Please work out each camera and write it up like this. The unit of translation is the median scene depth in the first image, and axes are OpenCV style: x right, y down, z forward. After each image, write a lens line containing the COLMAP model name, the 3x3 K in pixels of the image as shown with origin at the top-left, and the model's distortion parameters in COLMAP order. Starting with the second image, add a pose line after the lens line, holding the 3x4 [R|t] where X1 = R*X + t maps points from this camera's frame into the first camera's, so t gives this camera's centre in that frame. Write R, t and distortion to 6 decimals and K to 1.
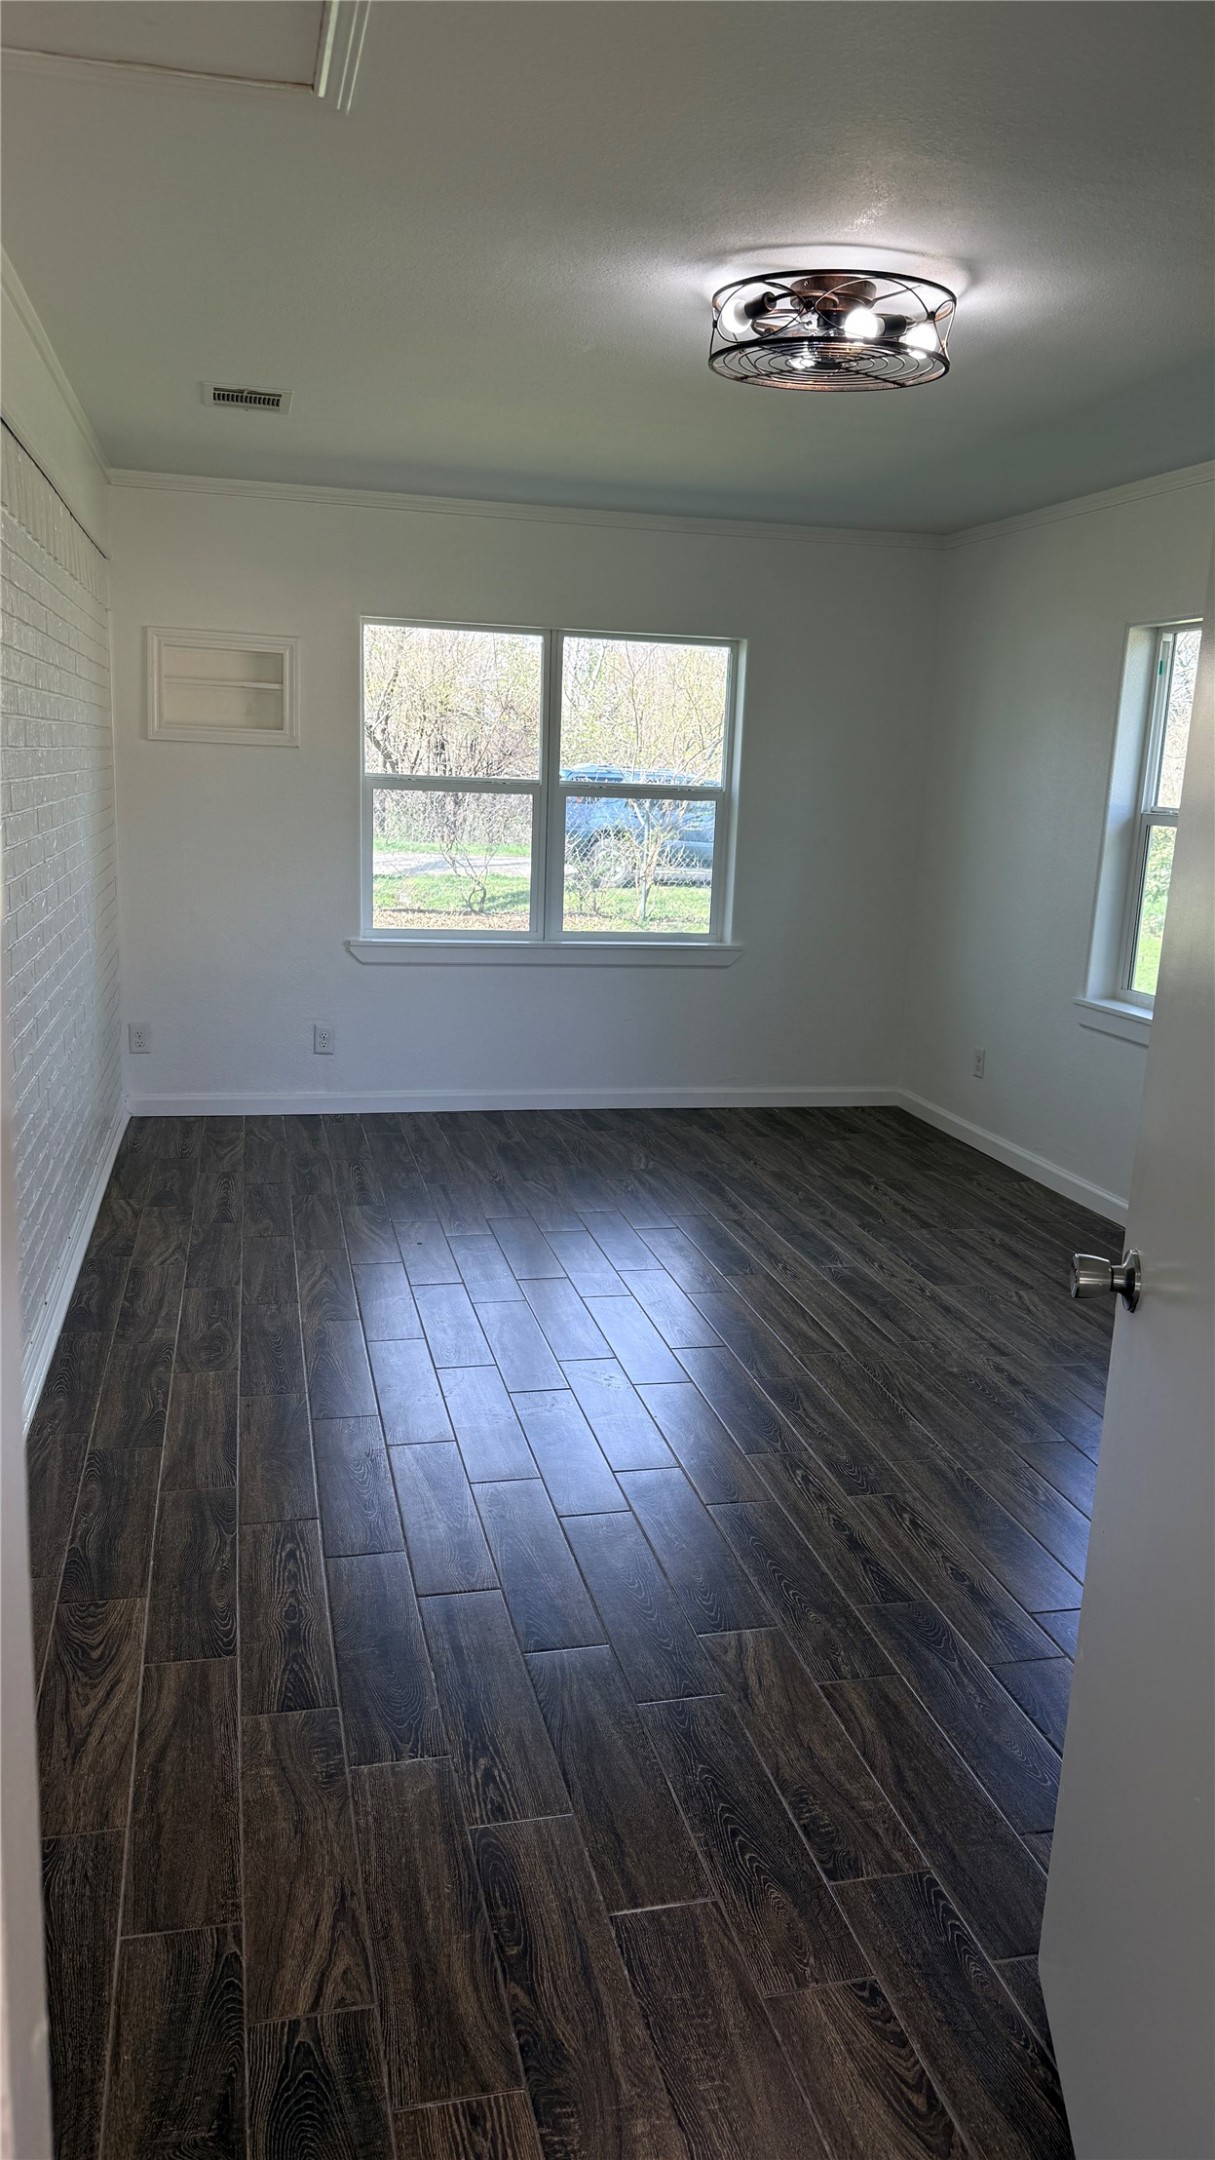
lens RADIAL K [[1544.6, 0, 609.5], [0, 1544.6, 1081.2], [0, 0, 1]] dist [-0.014110, -0.027866]
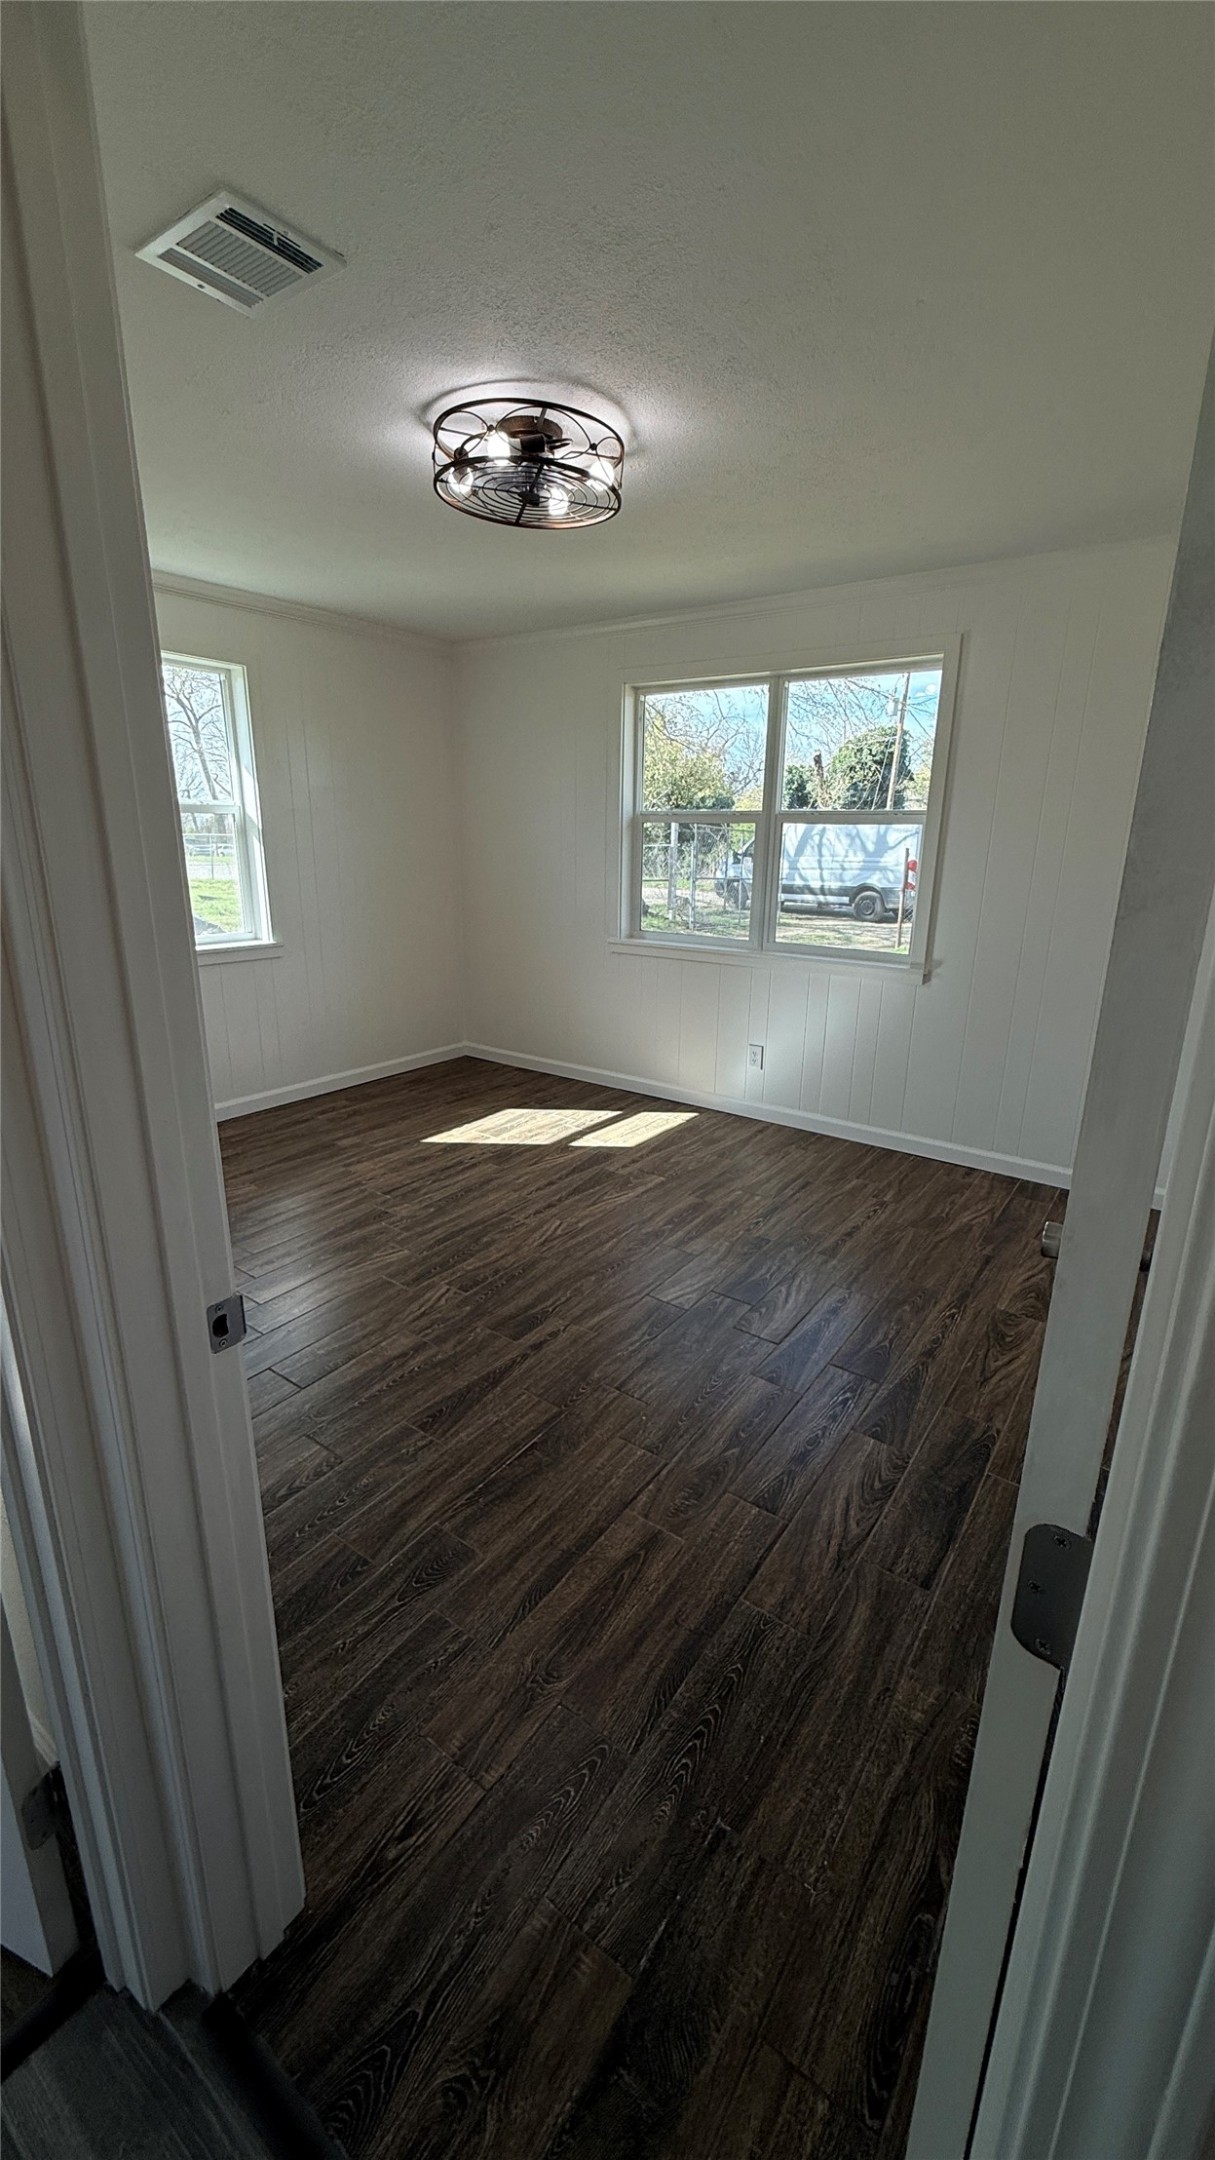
lens RADIAL K [[852.4, 0, 610.0], [0, 852.4, 1075.6], [0, 0, 1]] dist [-0.006527, 0.000874]
pose [[-0.665511, -0.246135, 0.704637, -0.199270], [0.115112, 0.898920, 0.422720, -0.266919], [-0.737458, 0.362437, -0.569908, 1.358611]]
